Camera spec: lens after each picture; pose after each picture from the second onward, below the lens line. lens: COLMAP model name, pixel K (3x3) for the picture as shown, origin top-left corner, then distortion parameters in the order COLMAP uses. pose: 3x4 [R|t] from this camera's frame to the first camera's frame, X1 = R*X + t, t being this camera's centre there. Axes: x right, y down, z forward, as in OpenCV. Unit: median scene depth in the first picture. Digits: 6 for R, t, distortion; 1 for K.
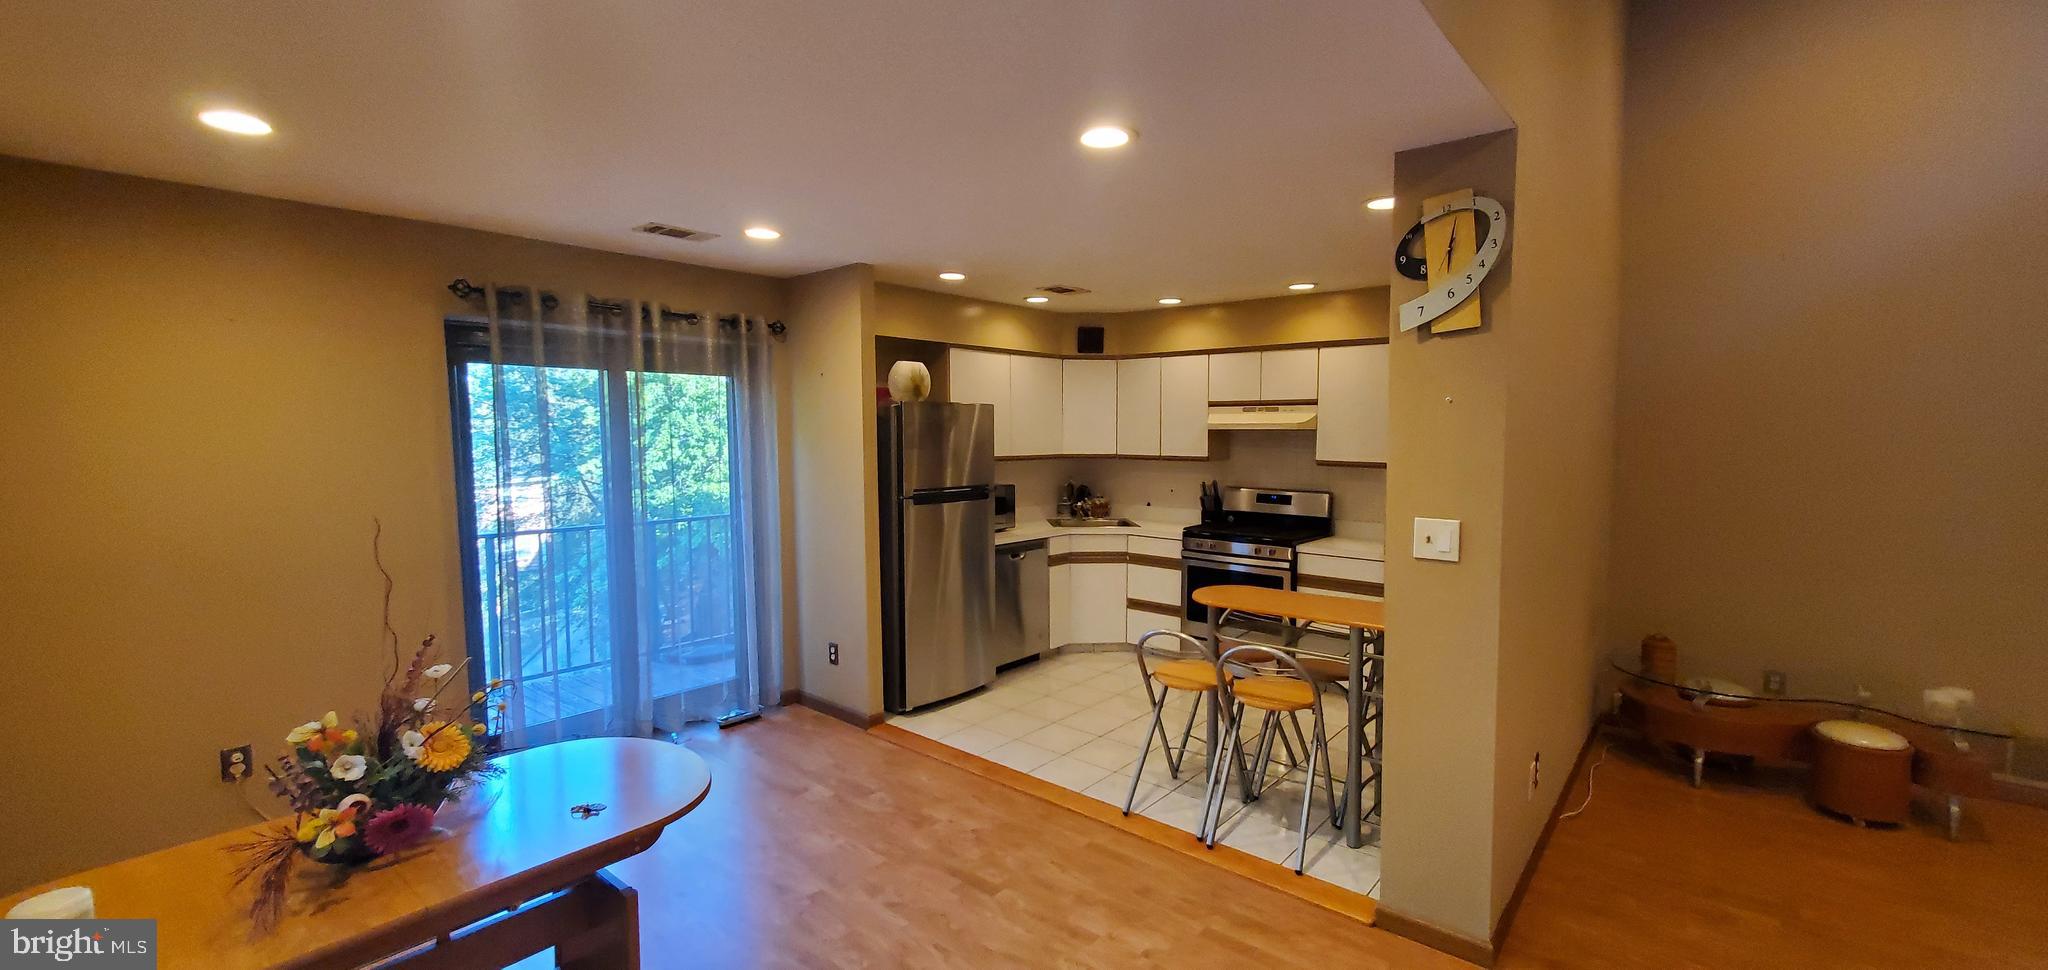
lens RADIAL K [[826.1, 0, 1020.0], [0, 826.1, 474.5], [0, 0, 1]] dist [0.011863, -0.002425]
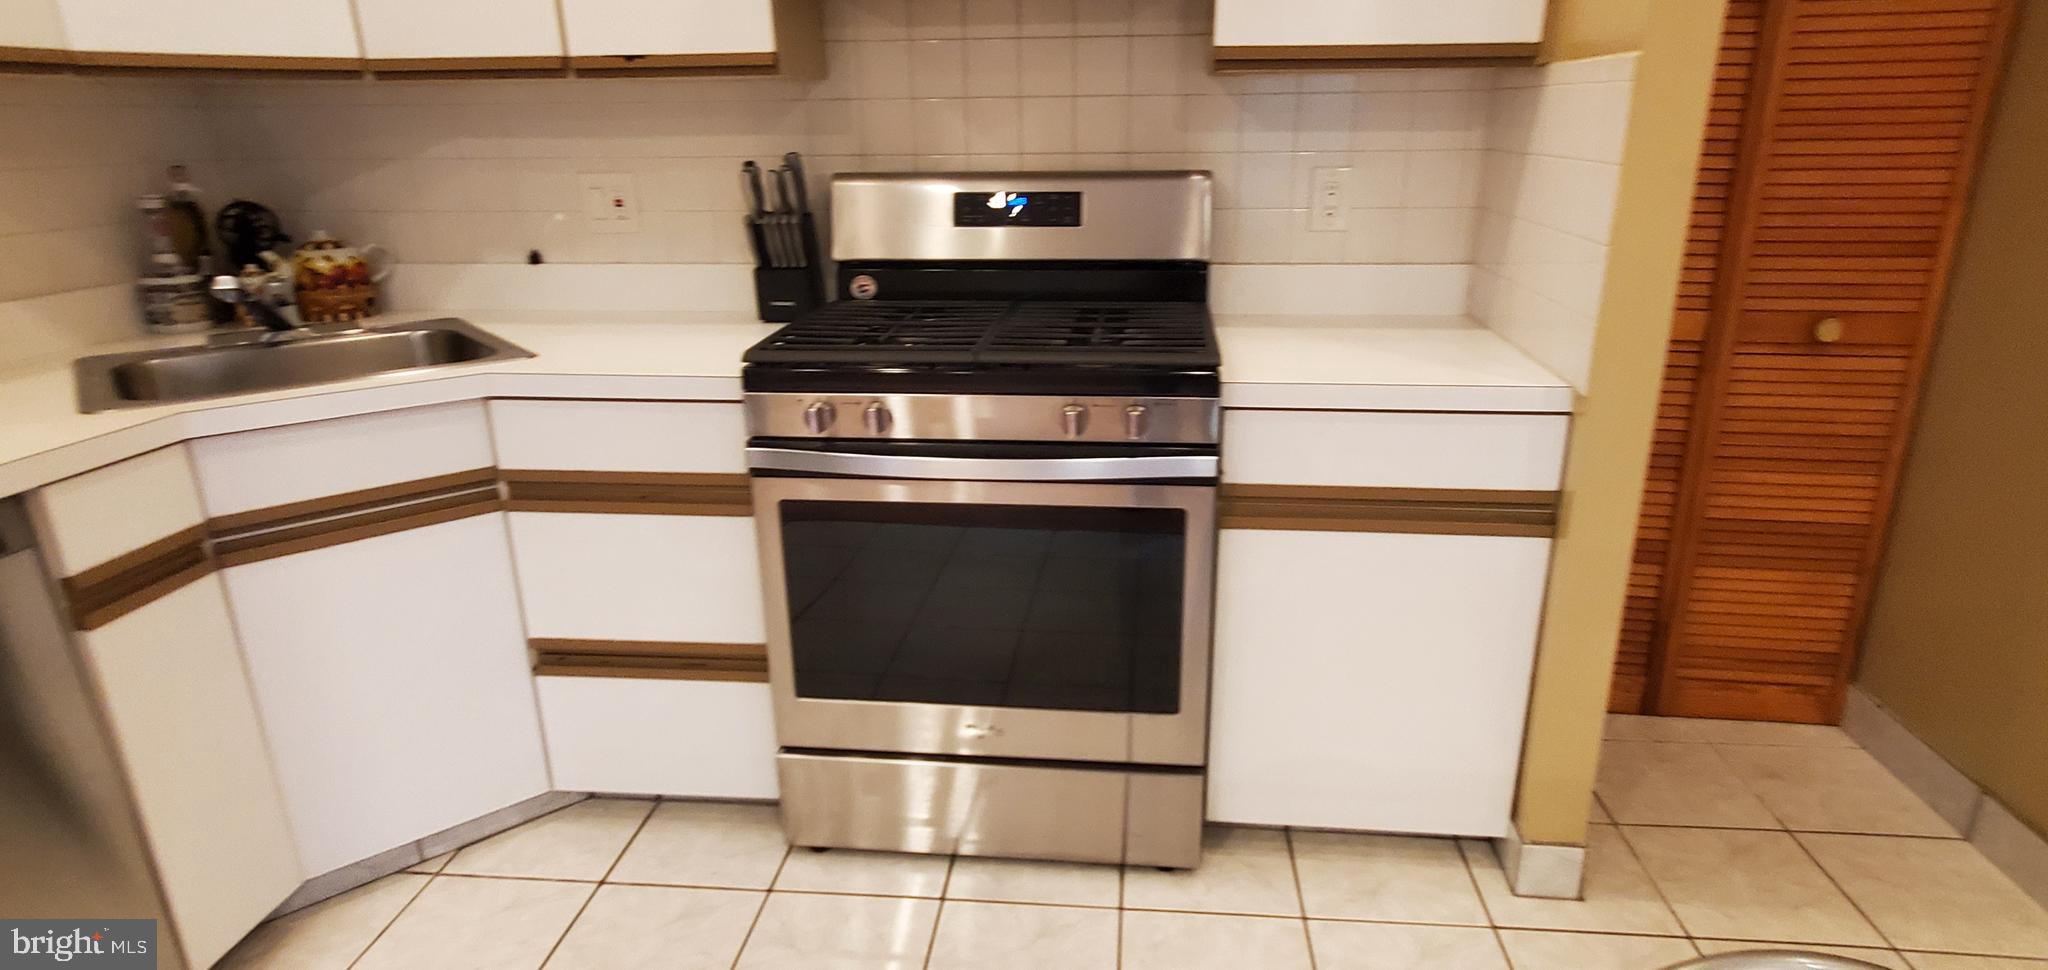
lens RADIAL K [[1128.8, 0, 1039.6], [0, 1128.8, 488.2], [0, 0, 1]] dist [0.016045, 0.000283]
pose [[0.810319, -0.196556, 0.552041, 0.103113], [0.046907, 0.960801, 0.273243, 0.021436], [-0.584109, -0.195519, 0.787775, 0.900428]]
